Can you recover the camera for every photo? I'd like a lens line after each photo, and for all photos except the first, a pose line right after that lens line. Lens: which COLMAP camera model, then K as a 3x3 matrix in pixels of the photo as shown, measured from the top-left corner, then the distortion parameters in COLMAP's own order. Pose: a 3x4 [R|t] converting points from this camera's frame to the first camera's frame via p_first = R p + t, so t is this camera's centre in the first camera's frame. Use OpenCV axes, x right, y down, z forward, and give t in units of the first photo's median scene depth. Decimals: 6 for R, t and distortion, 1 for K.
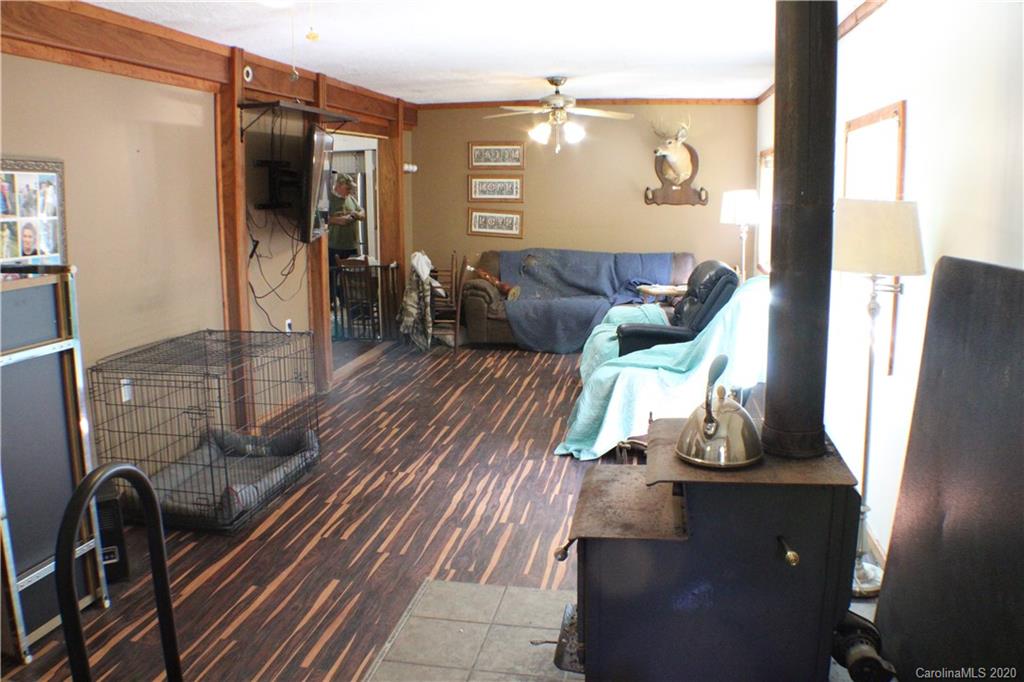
lens RADIAL K [[884.5, 0, 512.0], [0, 884.5, 341.0], [0, 0, 1]] dist [-0.004281, -0.000678]
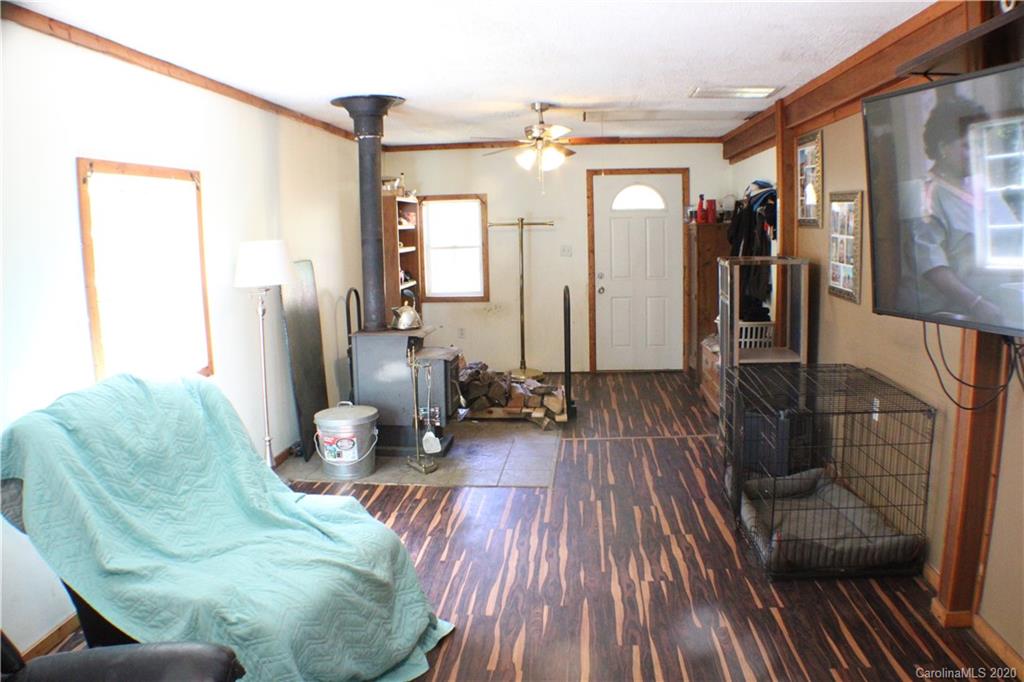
lens RADIAL K [[791.1, 0, 512.0], [0, 791.1, 341.0], [0, 0, 1]] dist [-0.001085, -0.001525]
pose [[-0.996350, 0.043276, -0.073583, 0.044544], [0.017894, 0.948704, 0.315659, -0.298960], [0.083469, 0.313190, -0.946015, 1.697752]]
